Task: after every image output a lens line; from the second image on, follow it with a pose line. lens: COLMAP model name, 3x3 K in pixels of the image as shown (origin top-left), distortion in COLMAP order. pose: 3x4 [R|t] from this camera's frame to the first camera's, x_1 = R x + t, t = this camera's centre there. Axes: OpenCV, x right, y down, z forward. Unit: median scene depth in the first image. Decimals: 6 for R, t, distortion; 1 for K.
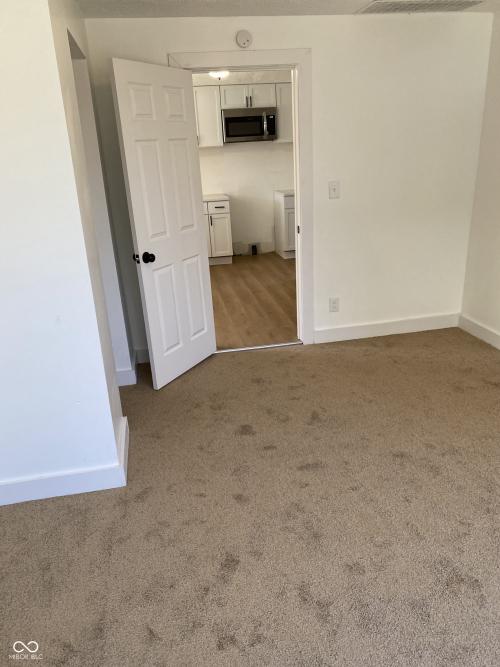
lens RADIAL K [[504.6, 0, 250.0], [0, 504.6, 333.5], [0, 0, 1]] dist [0.012430, 0.001352]
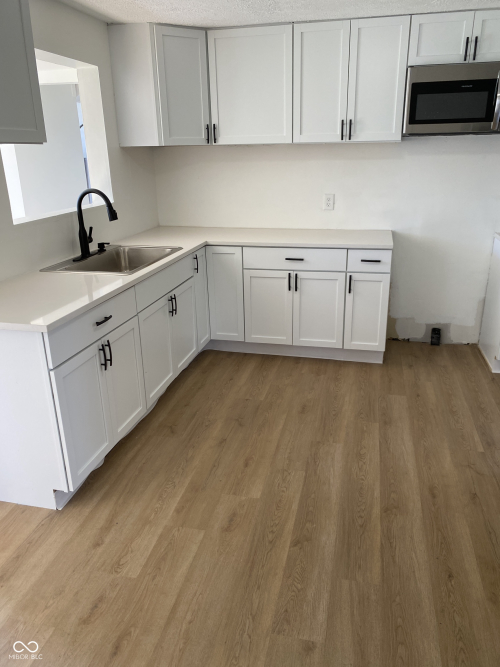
lens RADIAL K [[504.6, 0, 250.0], [0, 504.6, 333.5], [0, 0, 1]] dist [0.012430, 0.001352]
pose [[0.916486, 0.167422, -0.363350, 0.025498], [-0.166471, 0.985454, 0.034176, -0.174670], [0.363786, 0.029165, 0.931026, 0.483050]]
